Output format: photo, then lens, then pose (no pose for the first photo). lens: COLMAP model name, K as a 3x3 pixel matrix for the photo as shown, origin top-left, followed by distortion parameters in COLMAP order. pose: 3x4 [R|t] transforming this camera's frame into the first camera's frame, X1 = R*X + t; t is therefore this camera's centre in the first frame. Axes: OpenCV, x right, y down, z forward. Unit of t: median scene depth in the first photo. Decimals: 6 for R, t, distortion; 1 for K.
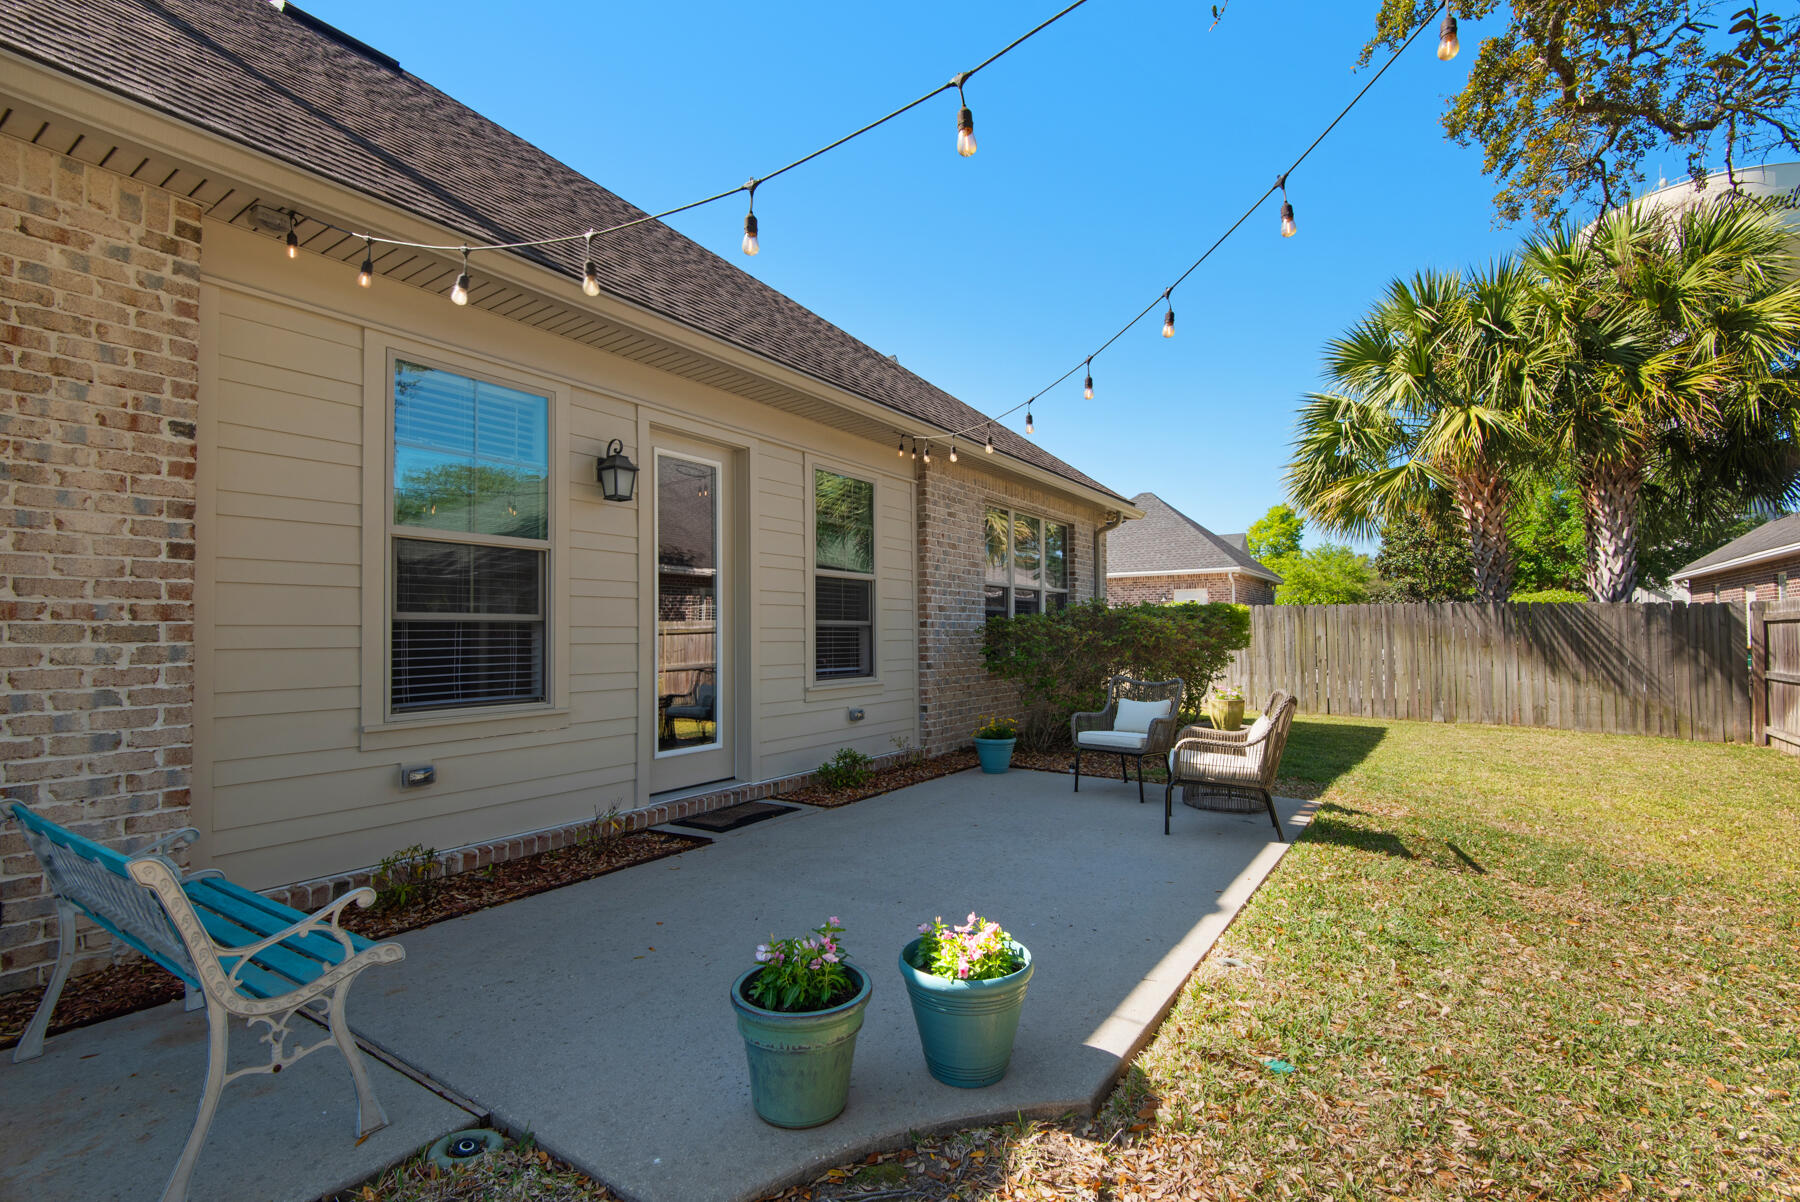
lens RADIAL K [[824.0, 0, 893.4], [0, 824.0, 615.3], [0, 0, 1]] dist [0.016563, -0.009450]
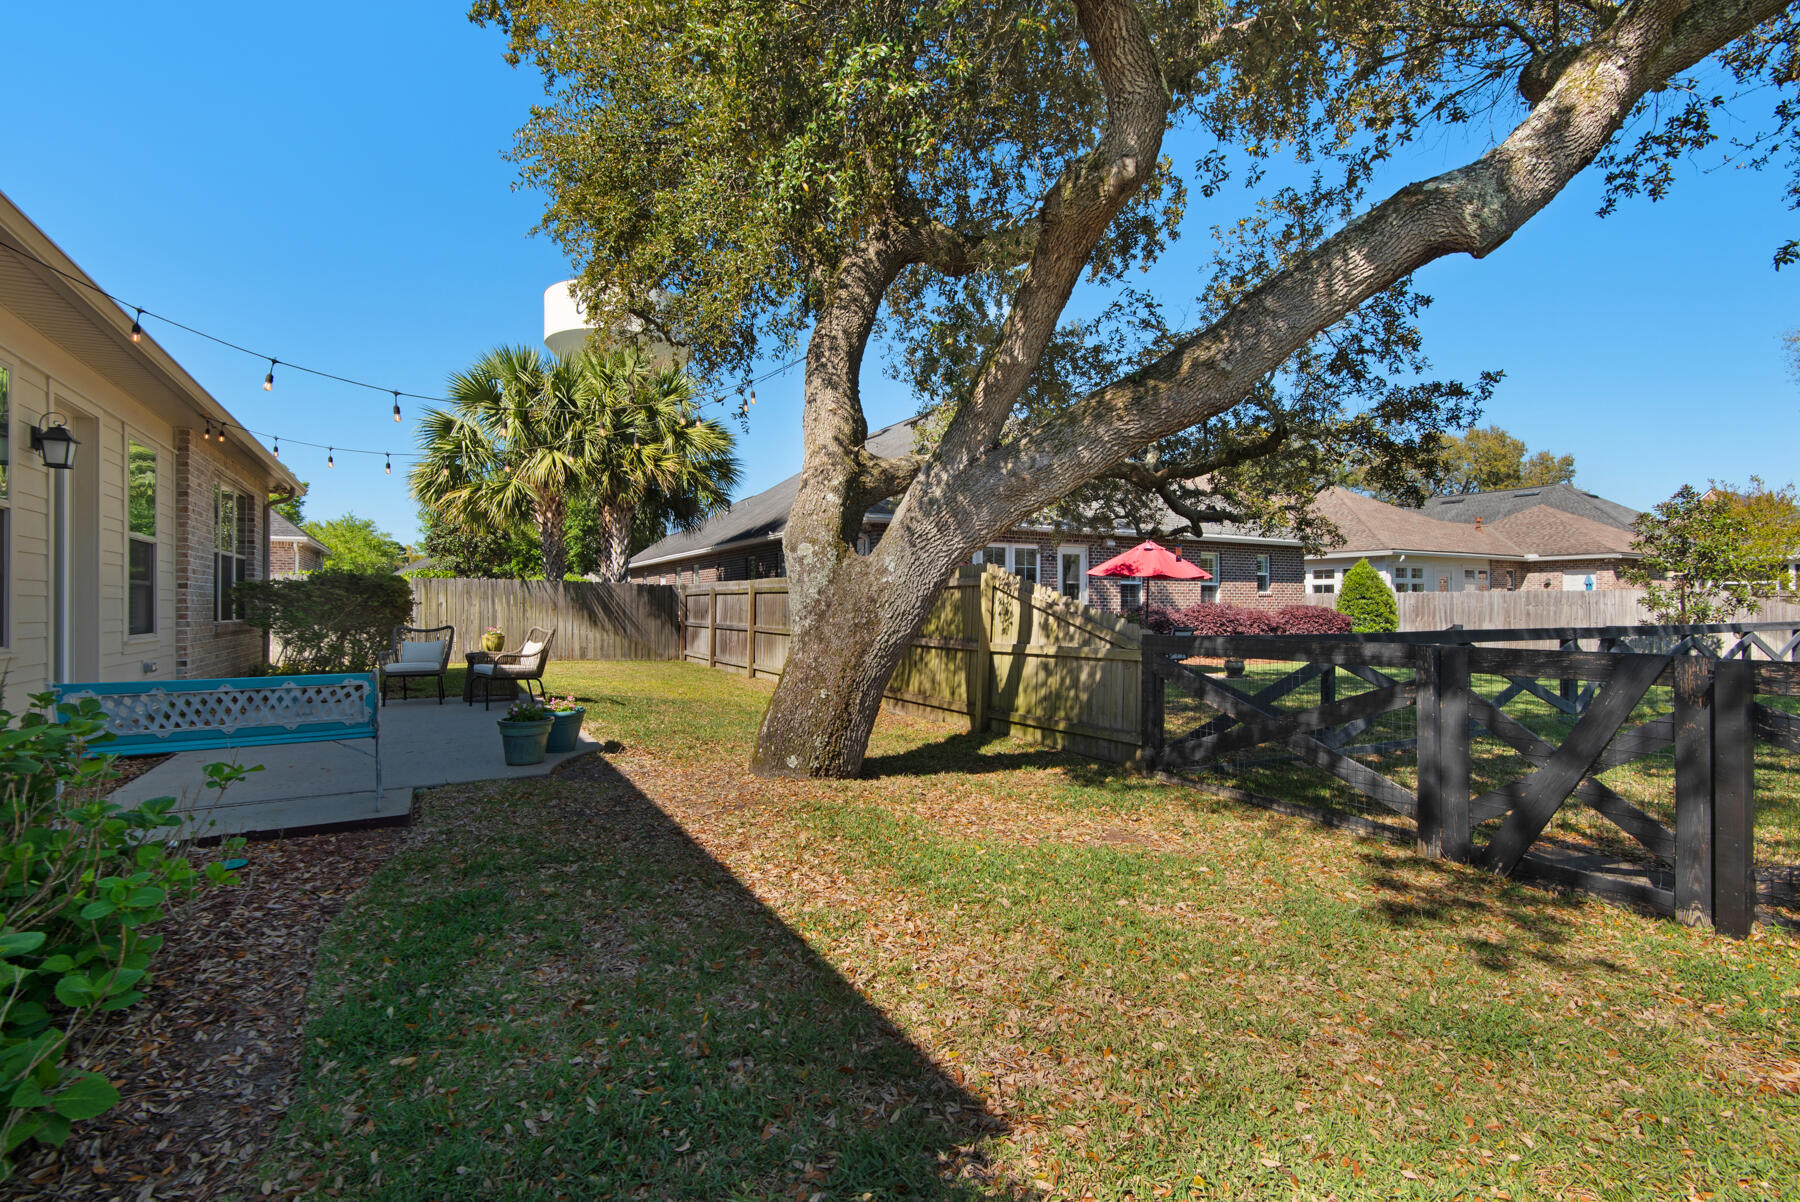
lens RADIAL K [[824.0, 0, 902.2], [0, 824.0, 602.7], [0, 0, 1]] dist [0.016563, -0.009450]
pose [[0.436740, 0.005429, 0.899572, -0.385606], [-0.020420, 0.999784, 0.003880, 0.006915], [-0.899356, -0.020064, 0.436756, -0.239089]]
